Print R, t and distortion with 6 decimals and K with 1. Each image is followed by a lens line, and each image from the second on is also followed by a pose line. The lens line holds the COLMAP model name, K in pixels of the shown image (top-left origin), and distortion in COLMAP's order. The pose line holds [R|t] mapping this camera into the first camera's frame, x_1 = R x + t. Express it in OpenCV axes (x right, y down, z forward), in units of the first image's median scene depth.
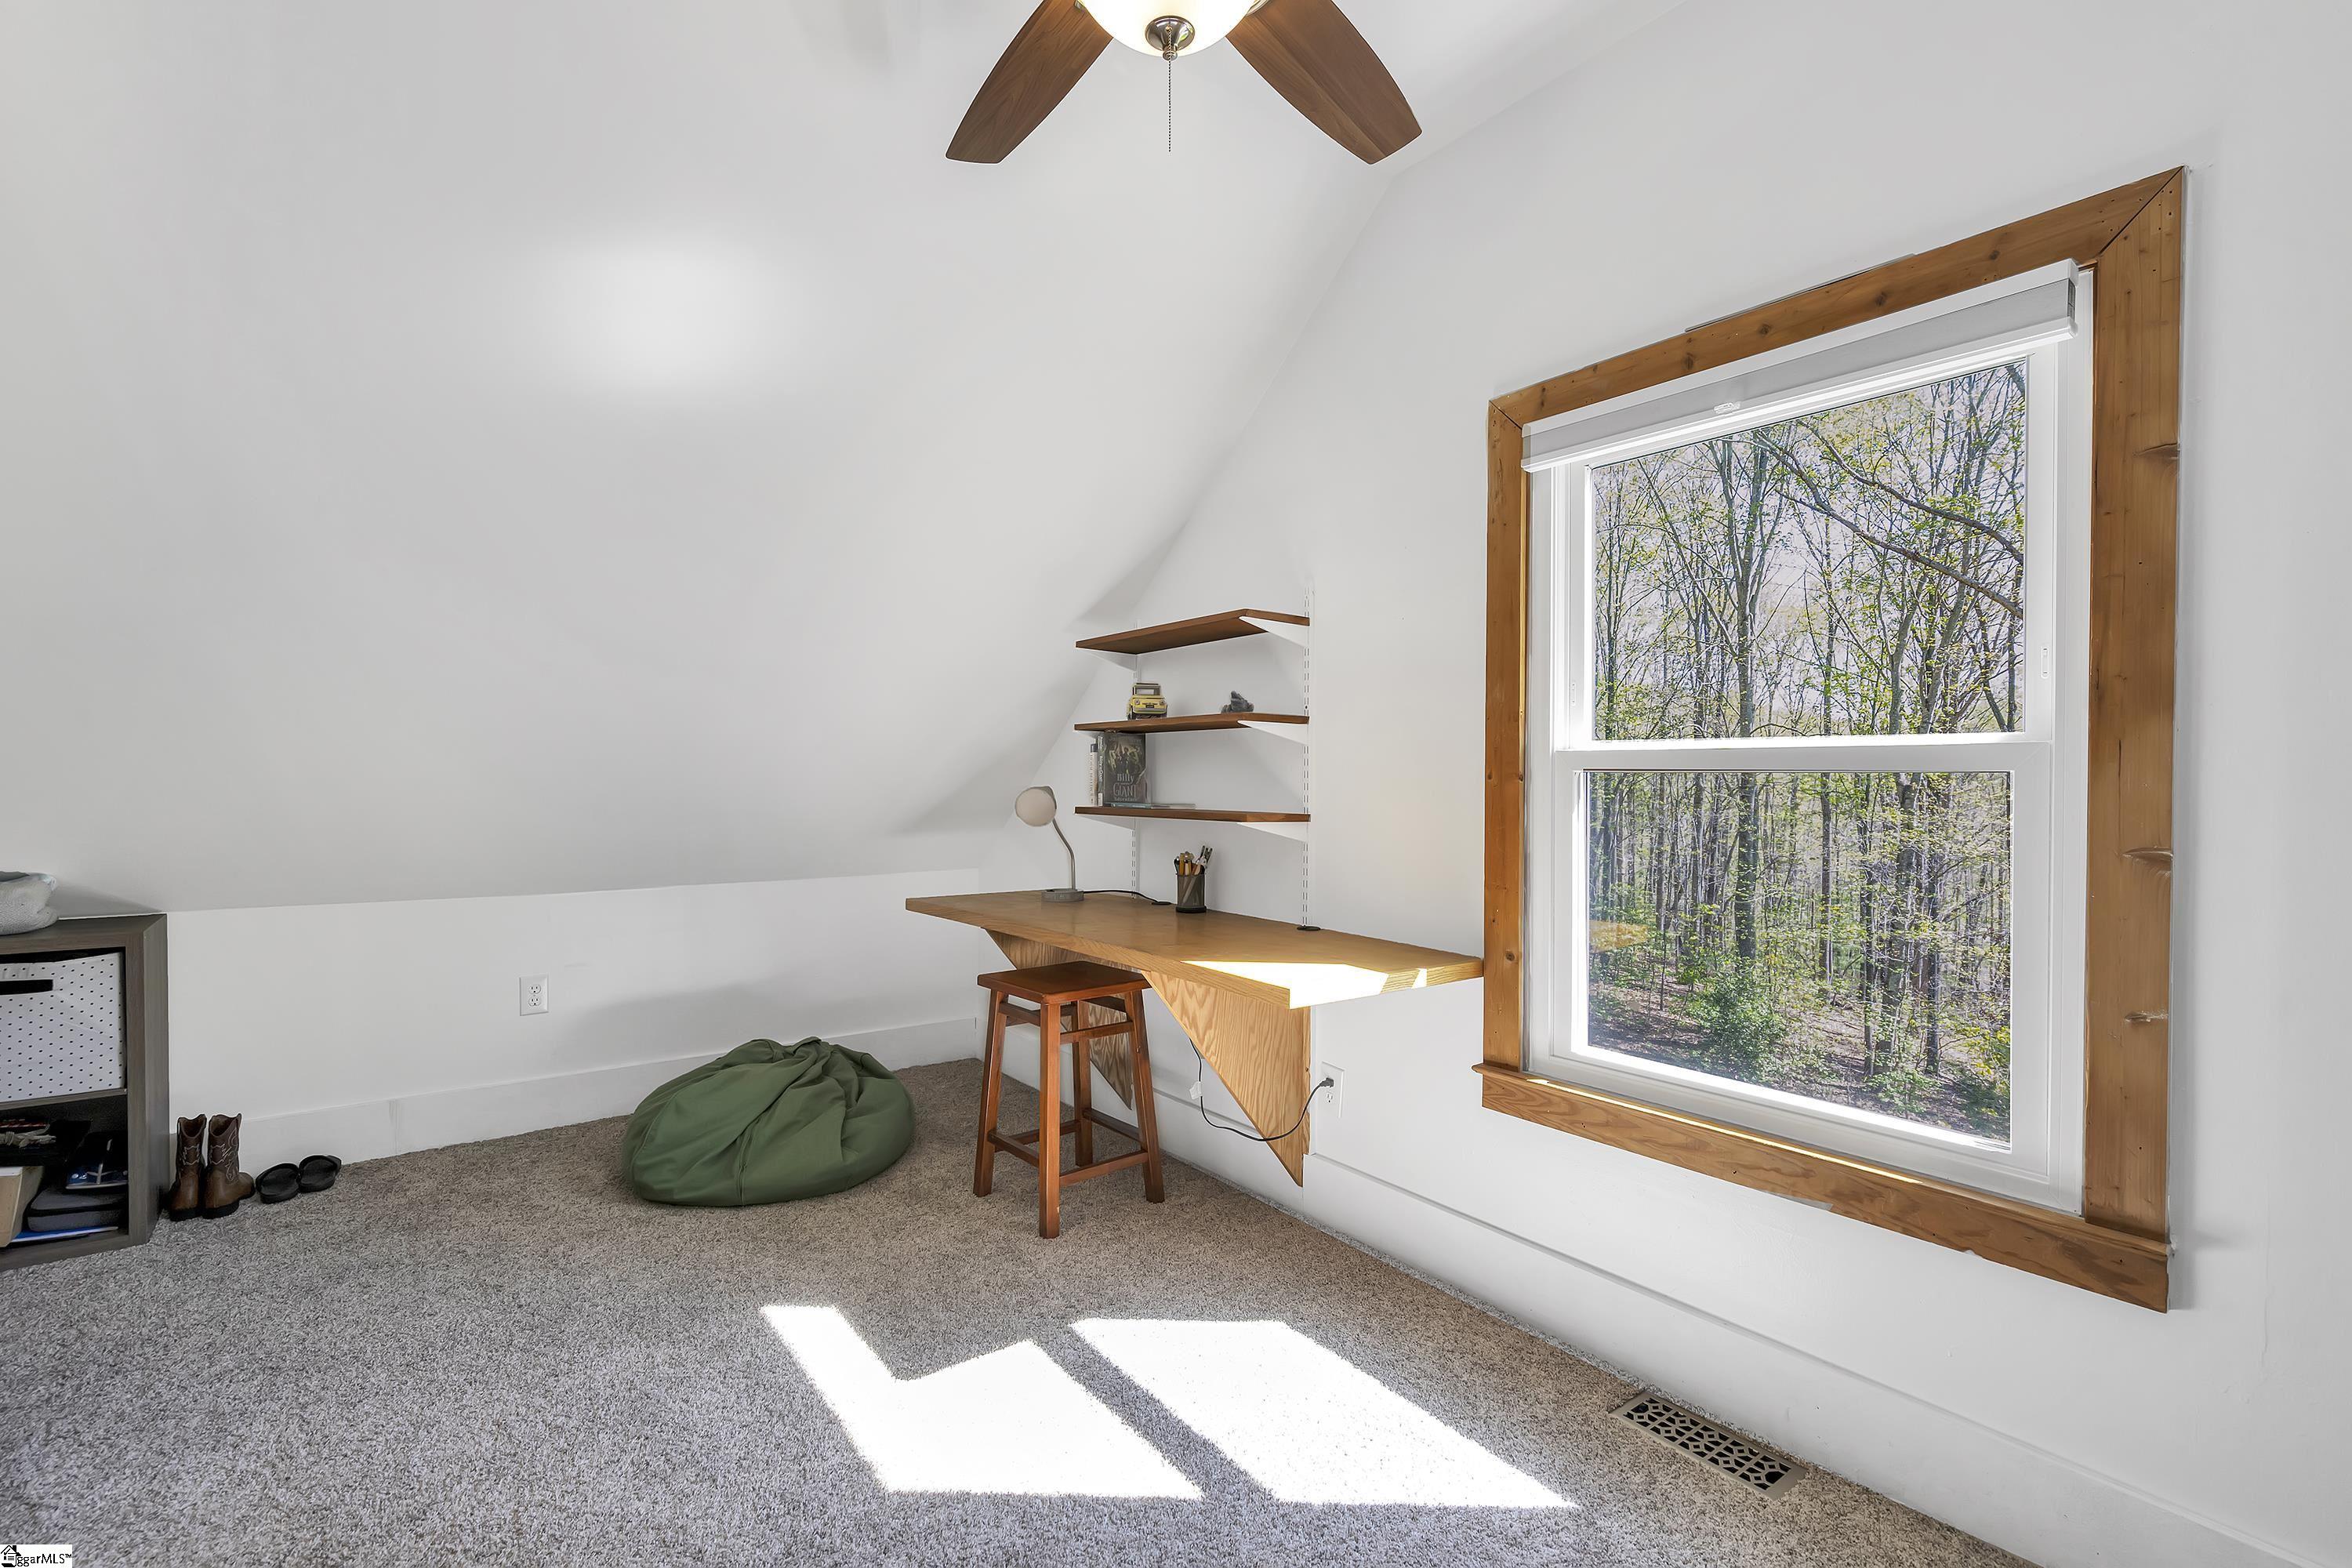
lens RADIAL K [[1050.3, 0, 1170.3], [0, 1050.3, 782.0], [0, 0, 1]] dist [-0.016089, 0.000055]
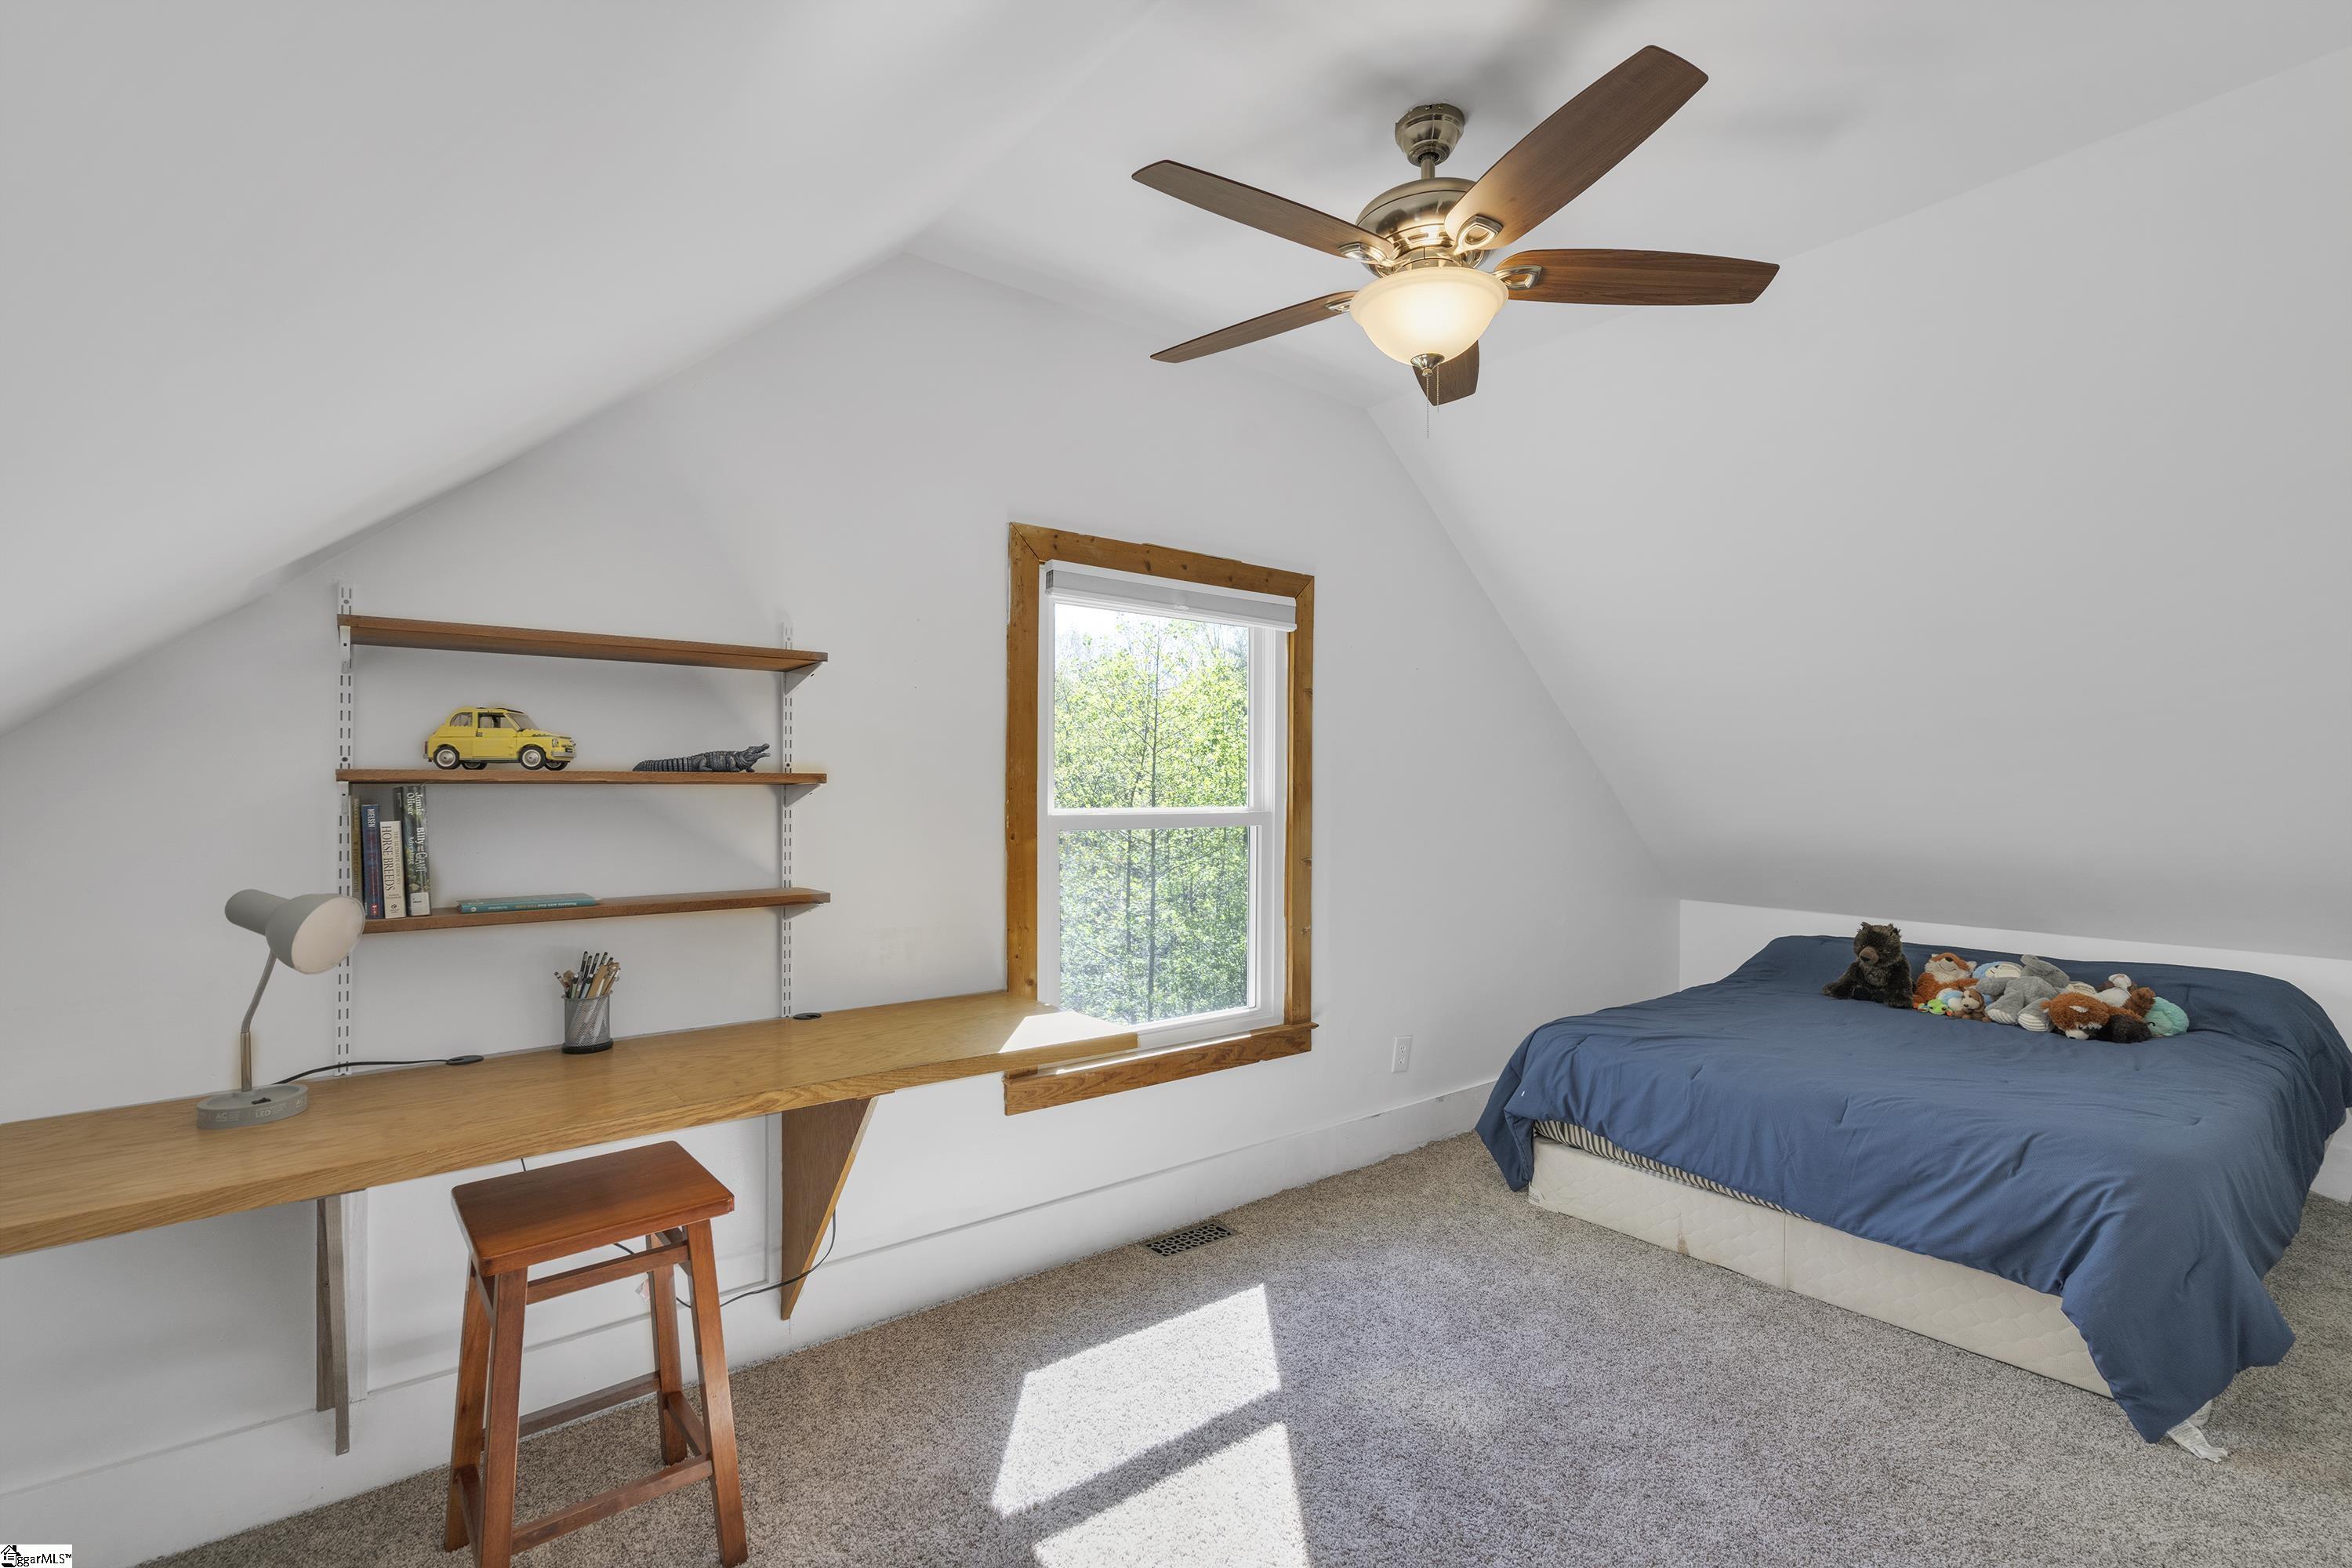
lens RADIAL K [[1061.8, 0, 1175.9], [0, 1061.8, 781.4], [0, 0, 1]] dist [0.000895, 0.000150]
pose [[-0.030109, 0.000076, 0.999547, -1.132561], [-0.000161, 1.000000, -0.000081, -0.085079], [-0.999547, -0.000164, -0.030109, 1.052724]]
